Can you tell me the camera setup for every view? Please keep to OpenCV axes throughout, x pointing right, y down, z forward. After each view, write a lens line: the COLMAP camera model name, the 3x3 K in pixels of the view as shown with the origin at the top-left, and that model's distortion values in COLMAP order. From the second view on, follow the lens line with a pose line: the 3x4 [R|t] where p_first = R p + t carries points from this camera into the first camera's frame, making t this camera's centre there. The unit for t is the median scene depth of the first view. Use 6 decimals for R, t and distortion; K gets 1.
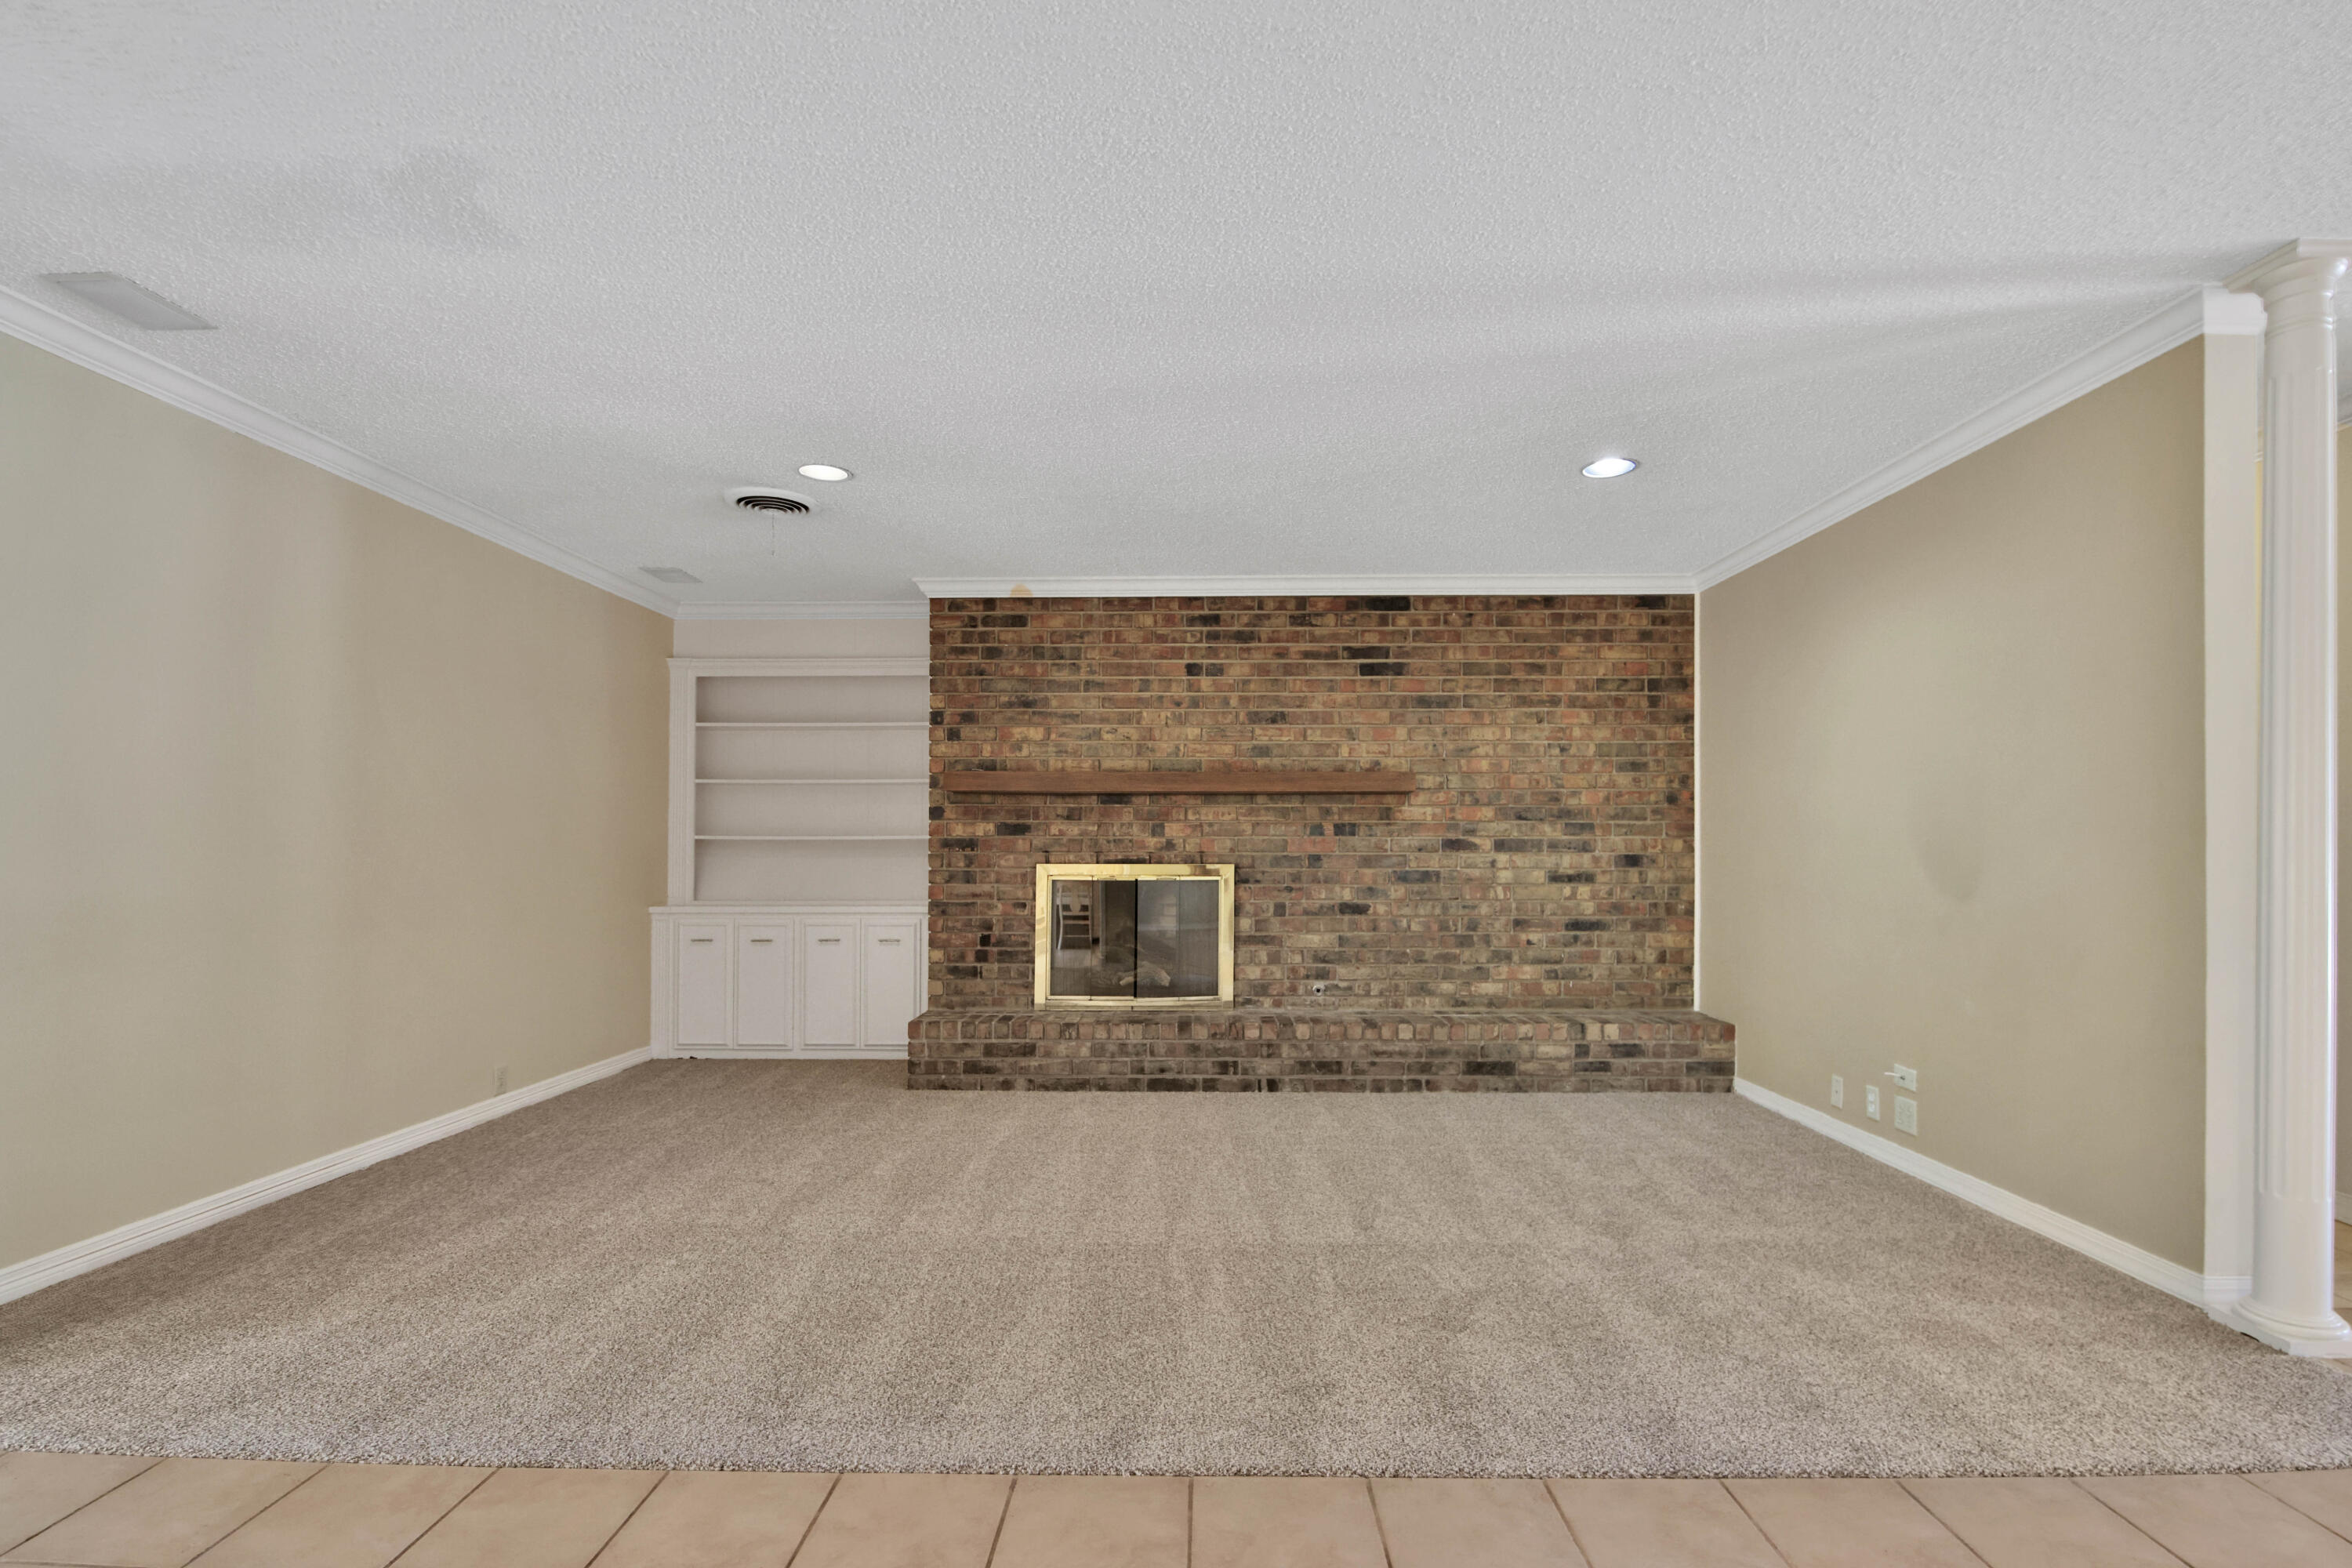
lens RADIAL K [[1110.6, 0, 1185.8], [0, 1110.6, 837.9], [0, 0, 1]] dist [0.001770, -0.000100]
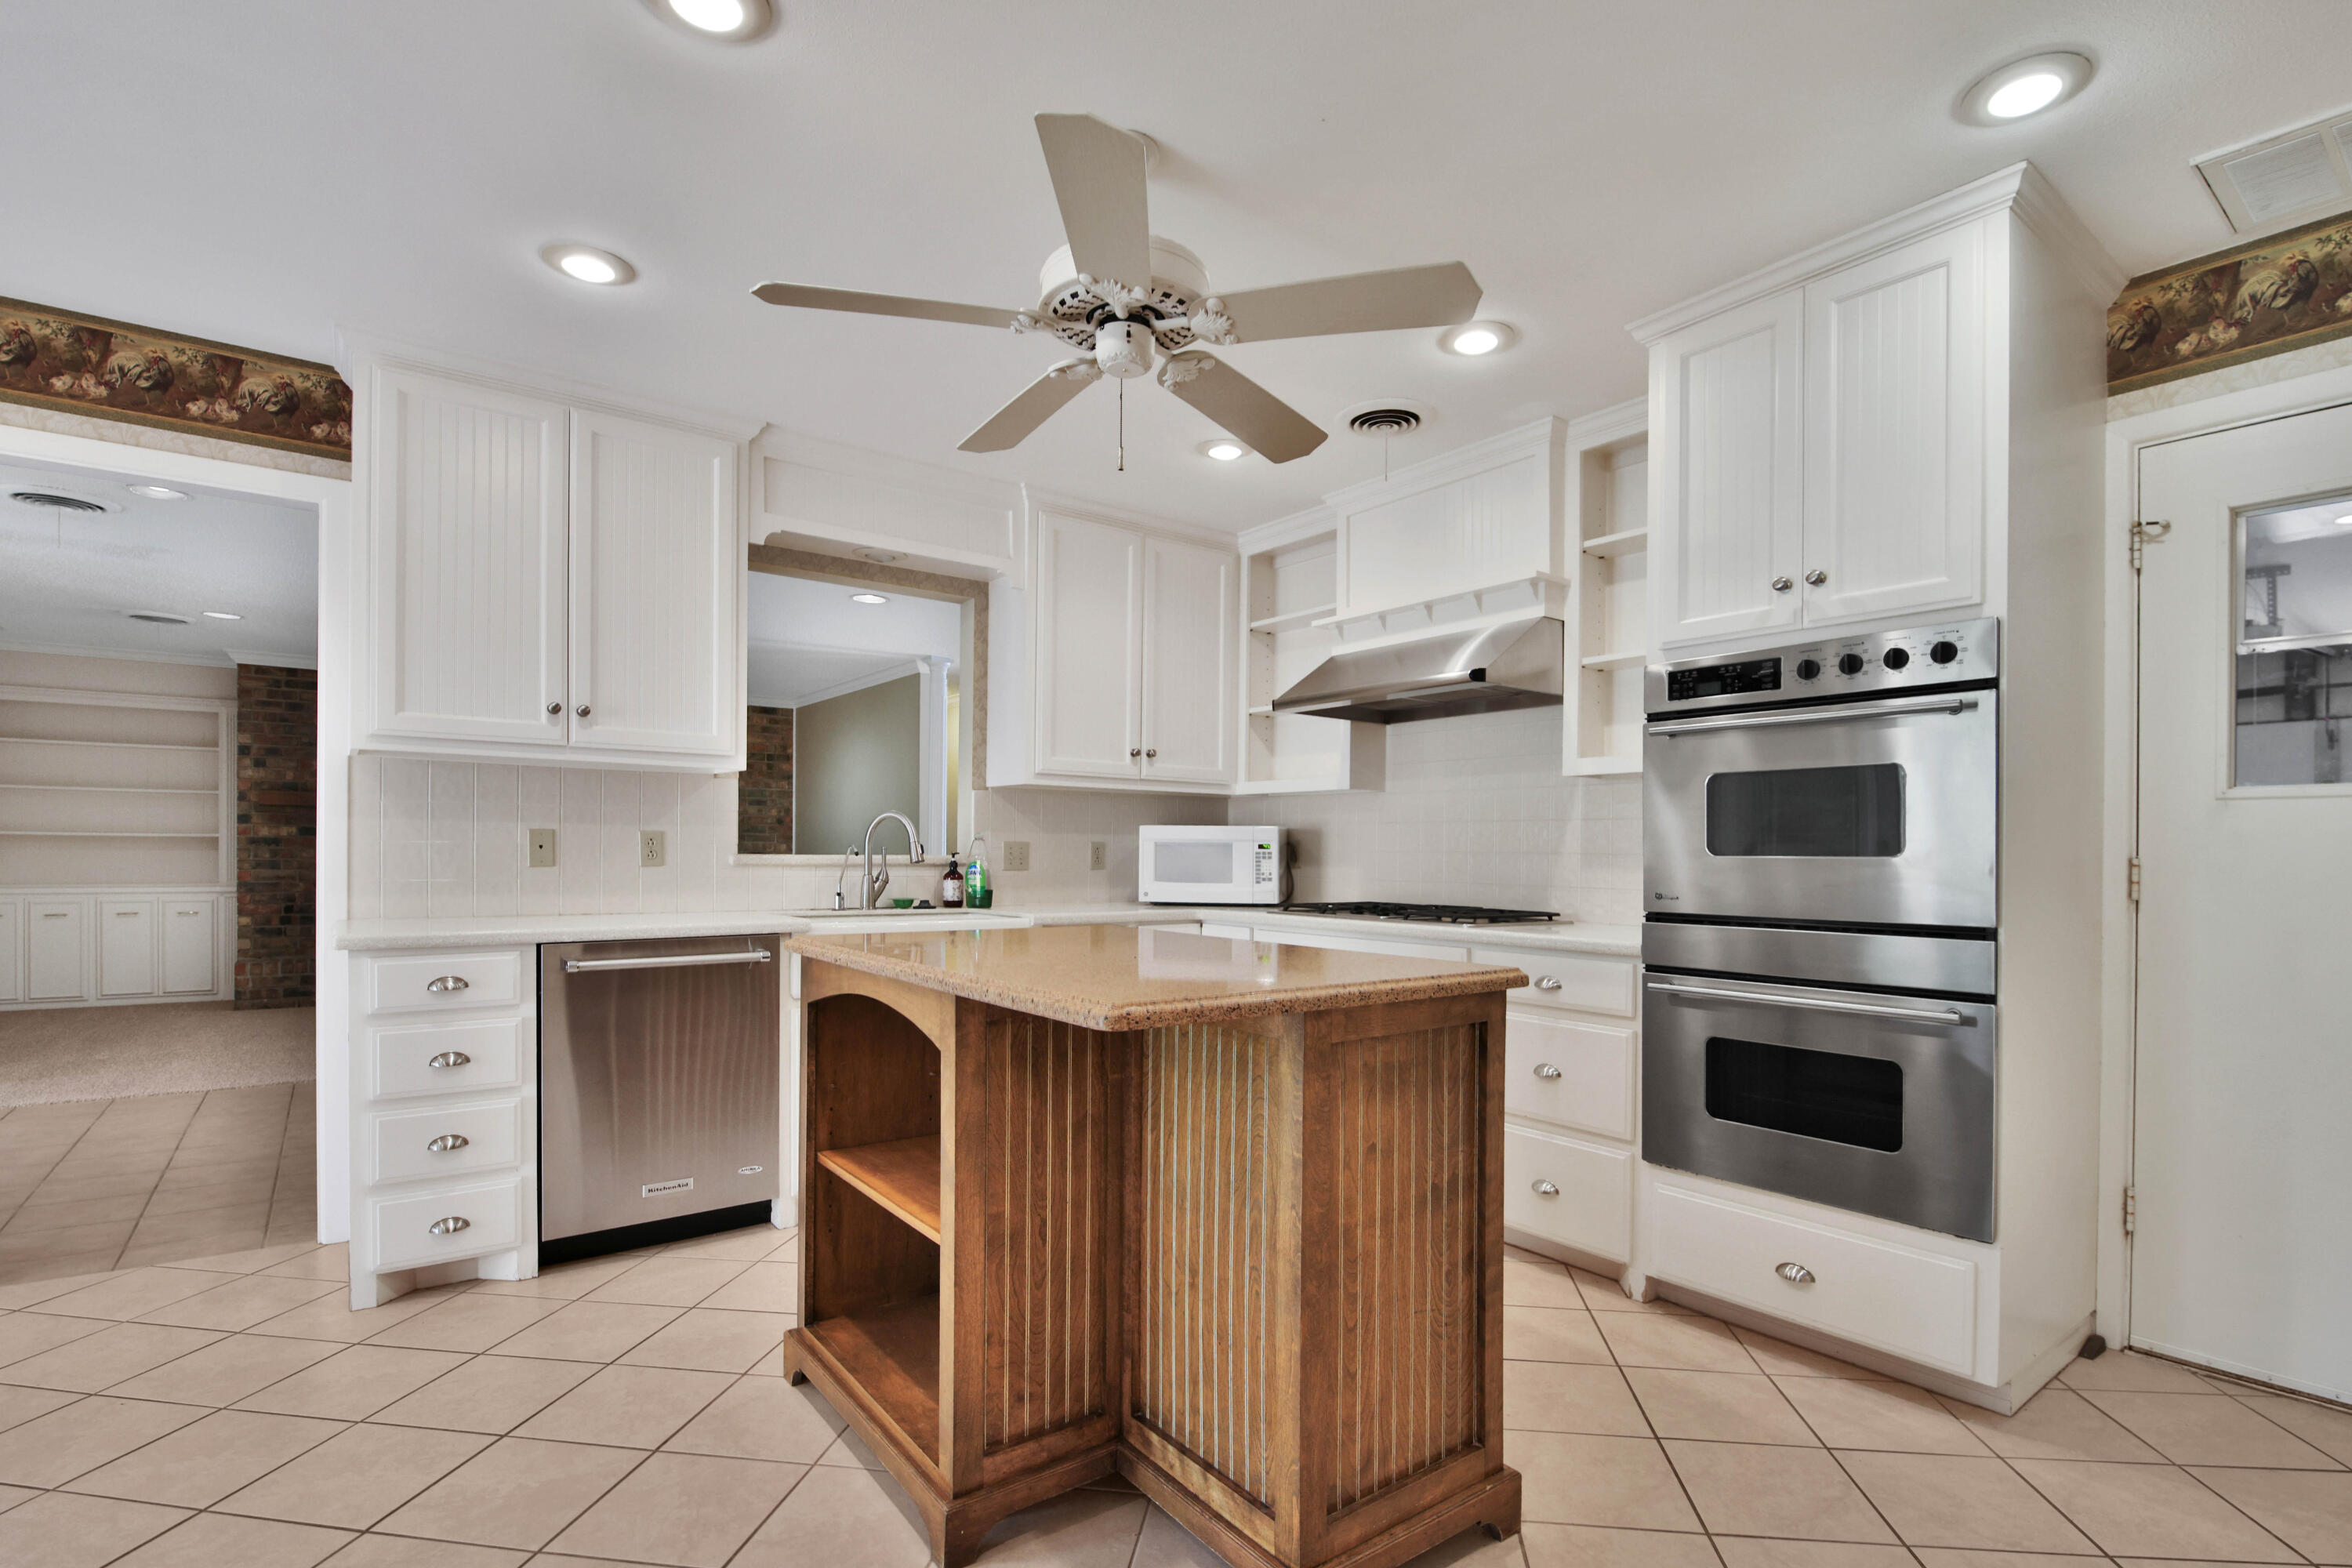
lens RADIAL K [[1126.5, 0, 1199.5], [0, 1126.5, 870.0], [0, 0, 1]] dist [-0.005465, -0.000650]
pose [[0.789893, -0.001364, 0.613243, -0.141595], [-0.015544, 0.999632, 0.022245, -0.008226], [-0.613047, -0.027103, 0.789581, -0.852122]]
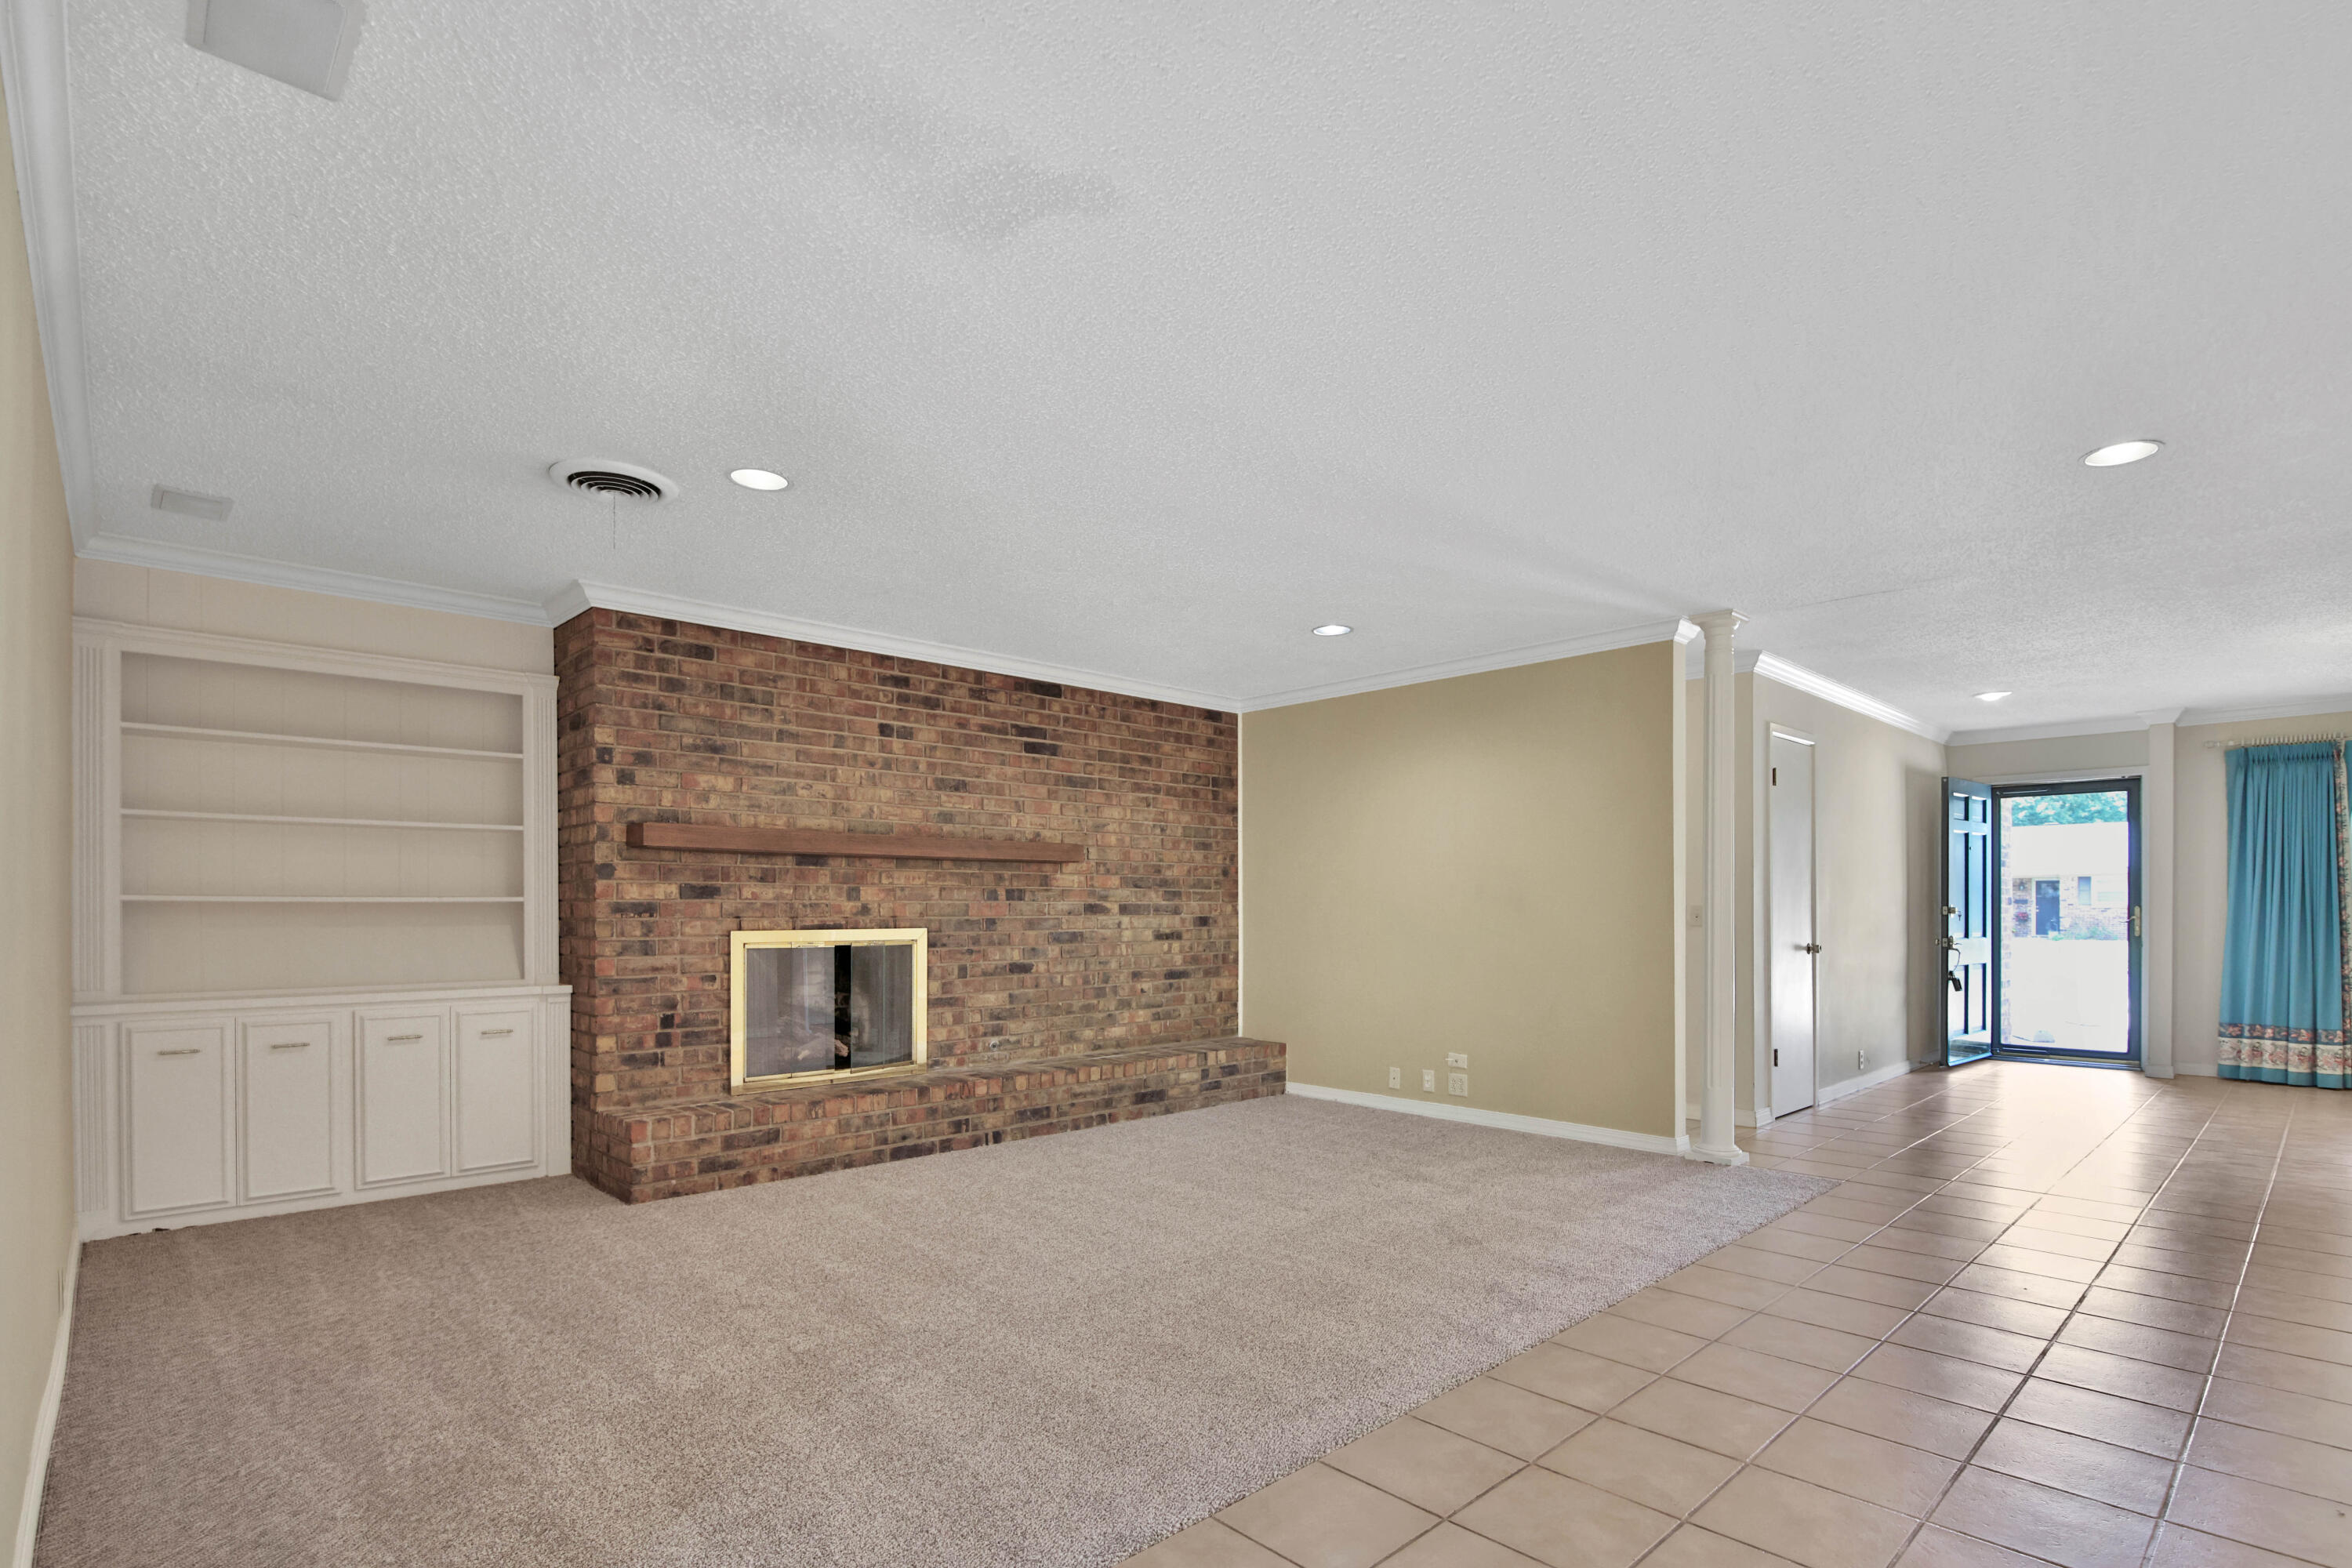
lens RADIAL K [[1126.4, 0, 1173.1], [0, 1126.4, 920.0], [0, 0, 1]] dist [-0.000444, -0.000219]
pose [[0.723209, -0.008158, 0.690581, -0.498523], [-0.003574, 0.999873, 0.015554, -0.000617], [-0.690620, -0.013717, 0.723088, 0.105260]]
